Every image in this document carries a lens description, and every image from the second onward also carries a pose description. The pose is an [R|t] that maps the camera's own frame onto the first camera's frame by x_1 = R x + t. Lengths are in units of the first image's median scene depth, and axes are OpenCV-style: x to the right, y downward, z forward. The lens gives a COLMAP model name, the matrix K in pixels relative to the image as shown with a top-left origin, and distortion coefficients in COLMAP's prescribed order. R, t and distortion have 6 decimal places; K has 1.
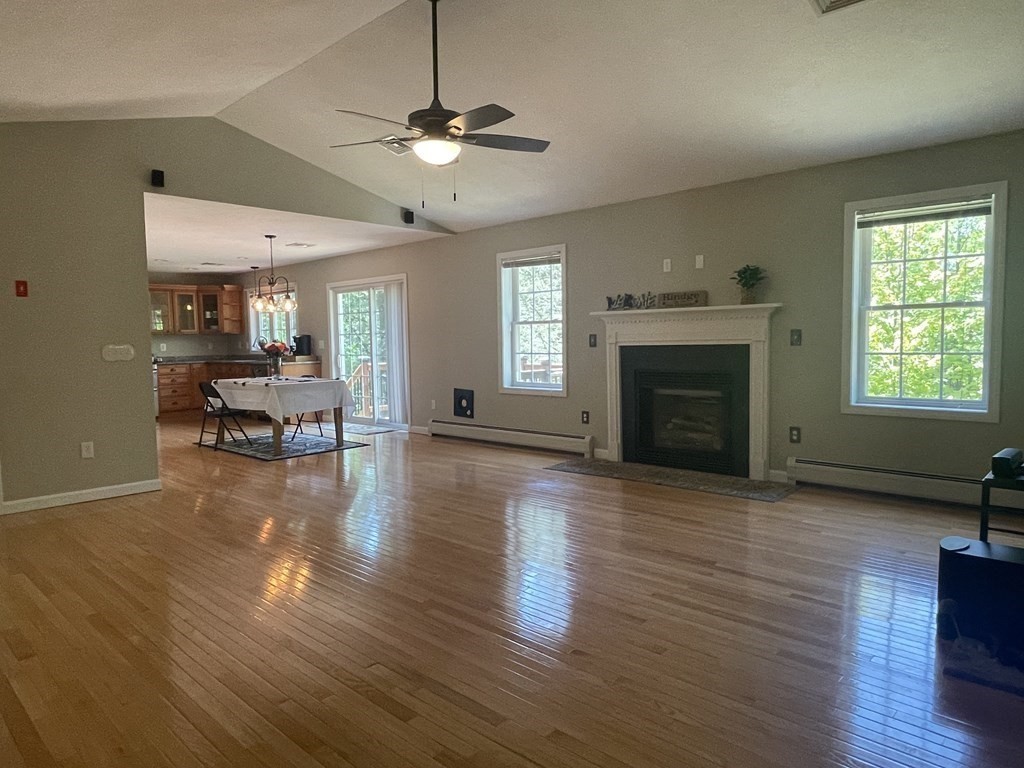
lens RADIAL K [[660.2, 0, 508.4], [0, 660.2, 388.1], [0, 0, 1]] dist [0.008056, -0.001486]
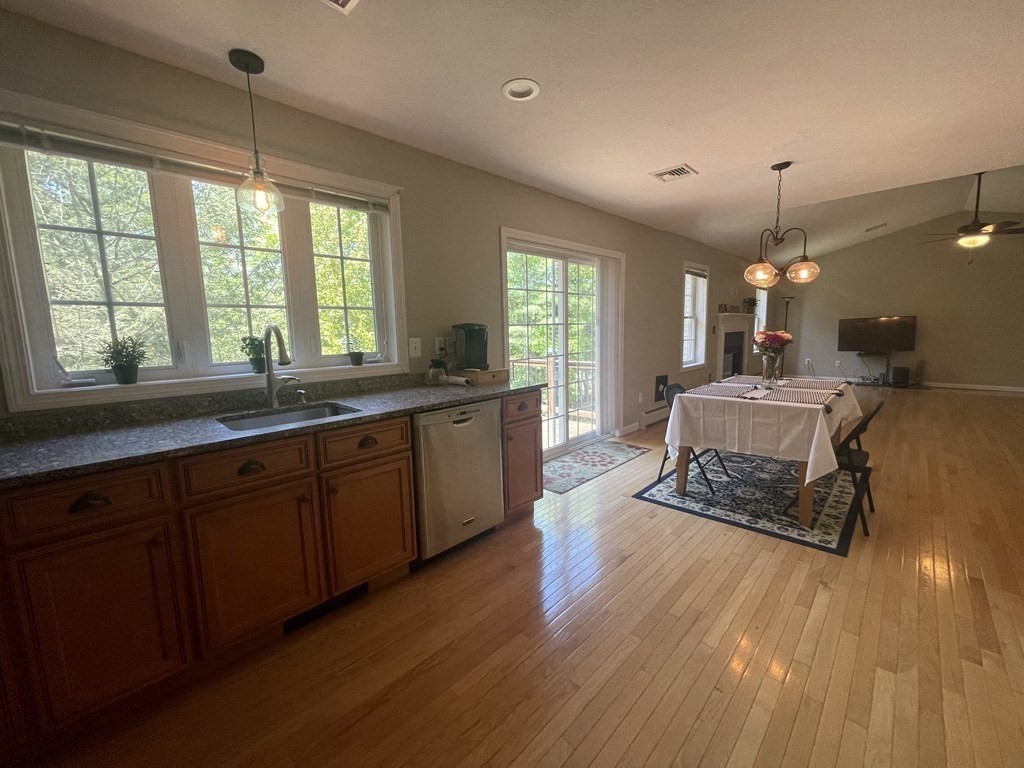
lens RADIAL K [[412.8, 0, 512.1], [0, 412.8, 383.5], [0, 0, 1]] dist [0.001973, 0.000286]
pose [[0.011106, -0.117103, 0.993058, -0.882598], [0.094572, 0.988790, 0.115542, -0.103555], [-0.995456, 0.092632, 0.022056, 1.428080]]
